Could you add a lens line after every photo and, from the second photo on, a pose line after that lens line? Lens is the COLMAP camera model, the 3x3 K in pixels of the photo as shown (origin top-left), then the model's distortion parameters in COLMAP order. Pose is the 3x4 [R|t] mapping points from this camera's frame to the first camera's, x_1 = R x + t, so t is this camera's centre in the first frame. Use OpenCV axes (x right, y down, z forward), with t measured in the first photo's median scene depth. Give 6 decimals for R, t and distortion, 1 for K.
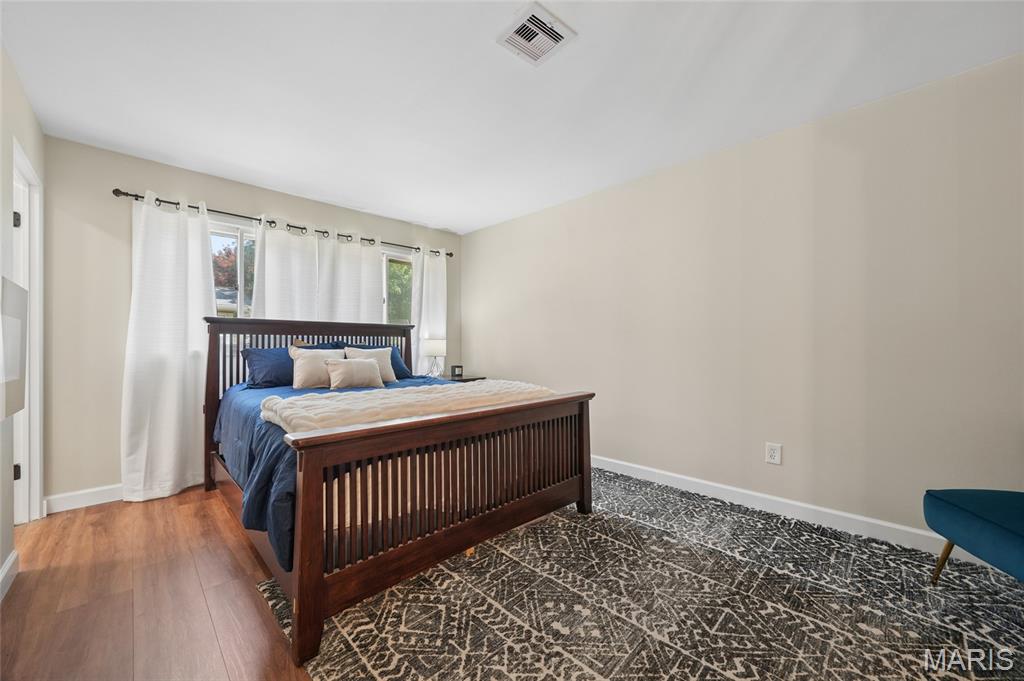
lens RADIAL K [[388.2, 0, 512.0], [0, 388.2, 340.5], [0, 0, 1]] dist [-0.009903, 0.000000]
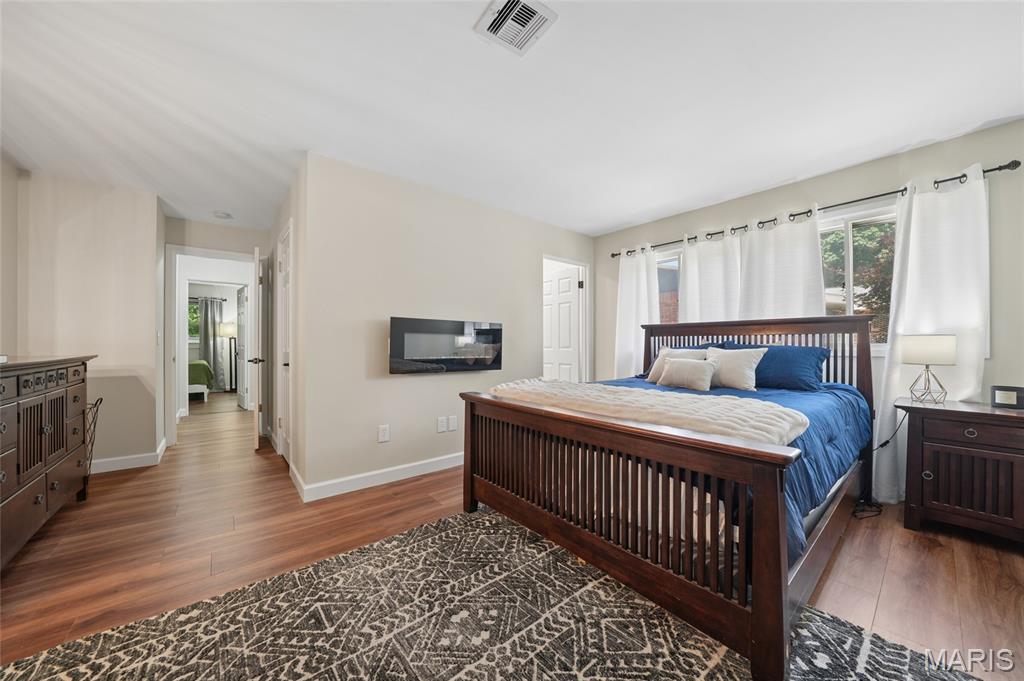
lens RADIAL K [[356.3, 0, 508.0], [0, 356.3, 341.1], [0, 0, 1]] dist [-0.020745, 0.000064]
pose [[-0.087165, -0.008821, -0.996155, 0.784033], [0.012678, 0.999870, -0.009963, 0.006439], [0.996113, -0.013497, -0.087041, 0.894086]]
